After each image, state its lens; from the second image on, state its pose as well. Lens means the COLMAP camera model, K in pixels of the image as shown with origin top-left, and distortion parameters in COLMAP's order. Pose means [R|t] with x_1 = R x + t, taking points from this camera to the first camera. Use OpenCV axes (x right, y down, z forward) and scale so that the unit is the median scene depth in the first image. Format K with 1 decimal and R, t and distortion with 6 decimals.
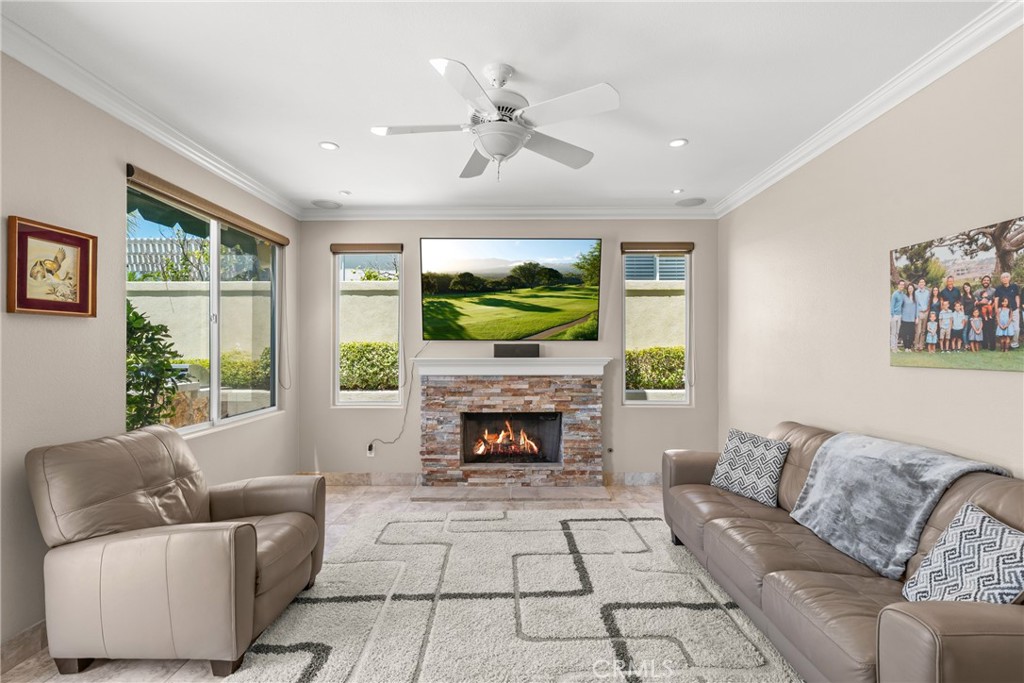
lens RADIAL K [[469.6, 0, 515.0], [0, 469.6, 347.4], [0, 0, 1]] dist [-0.007319, 0.002609]
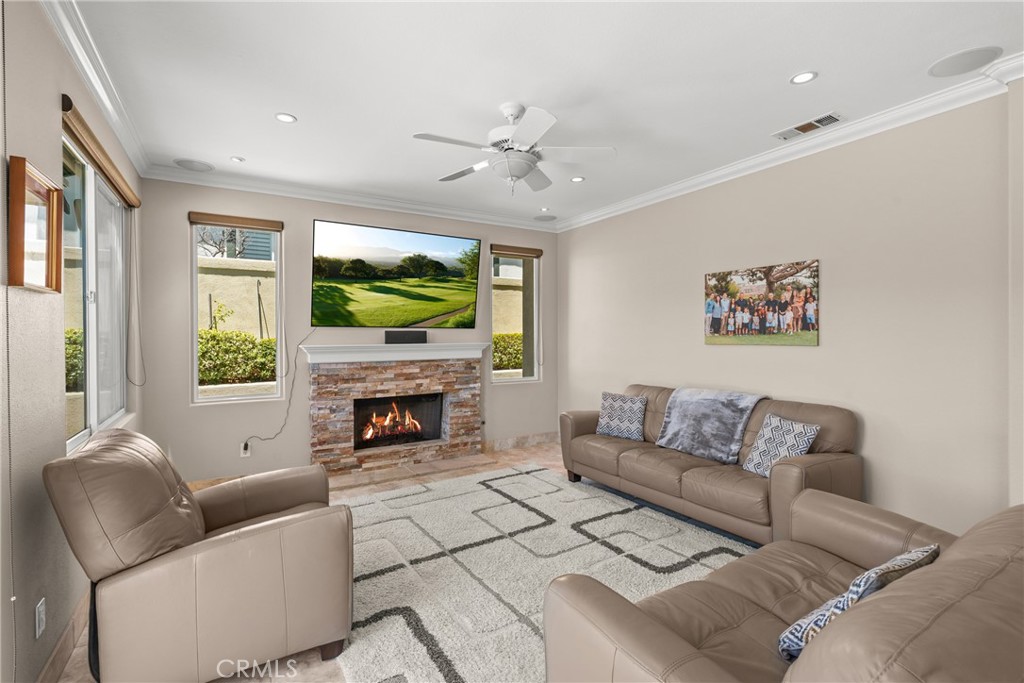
lens RADIAL K [[469.6, 0, 516.5], [0, 469.6, 340.5], [0, 0, 1]] dist [-0.007319, 0.002609]
pose [[0.847824, -0.008685, 0.530207, -0.355665], [0.002621, 0.999922, 0.012188, 0.002453], [-0.530271, -0.008944, 0.847781, -0.027193]]
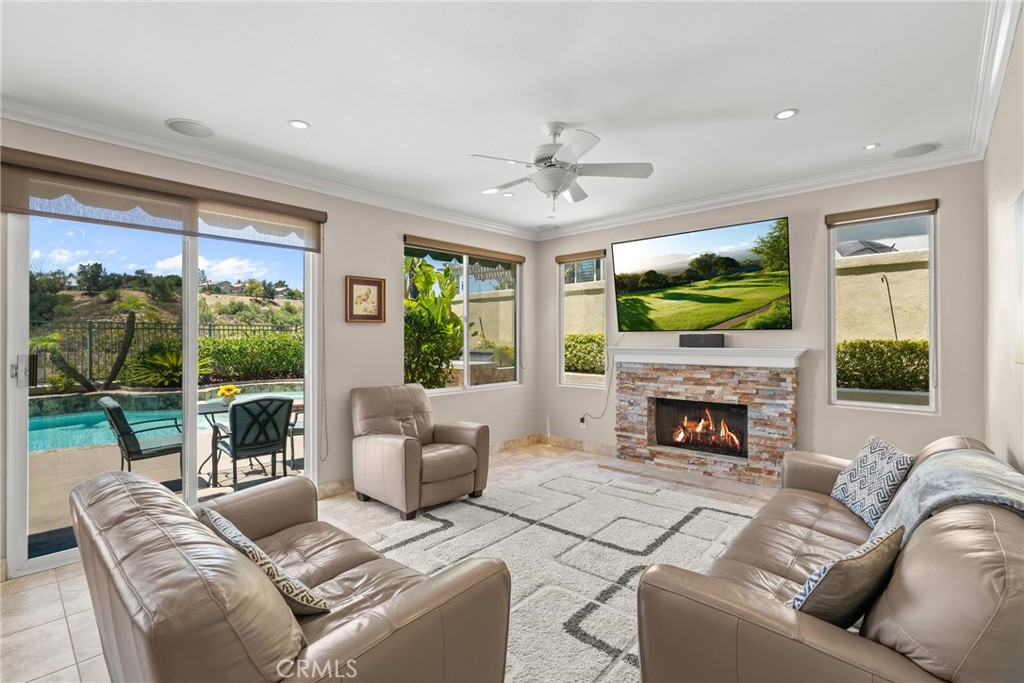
lens RADIAL K [[469.6, 0, 515.2], [0, 469.6, 340.1], [0, 0, 1]] dist [-0.007319, 0.002609]
pose [[0.743570, 0.000938, -0.668657, 0.393404], [0.002817, 0.999986, 0.004536, -0.000288], [0.668652, -0.005256, 0.743557, -0.023945]]
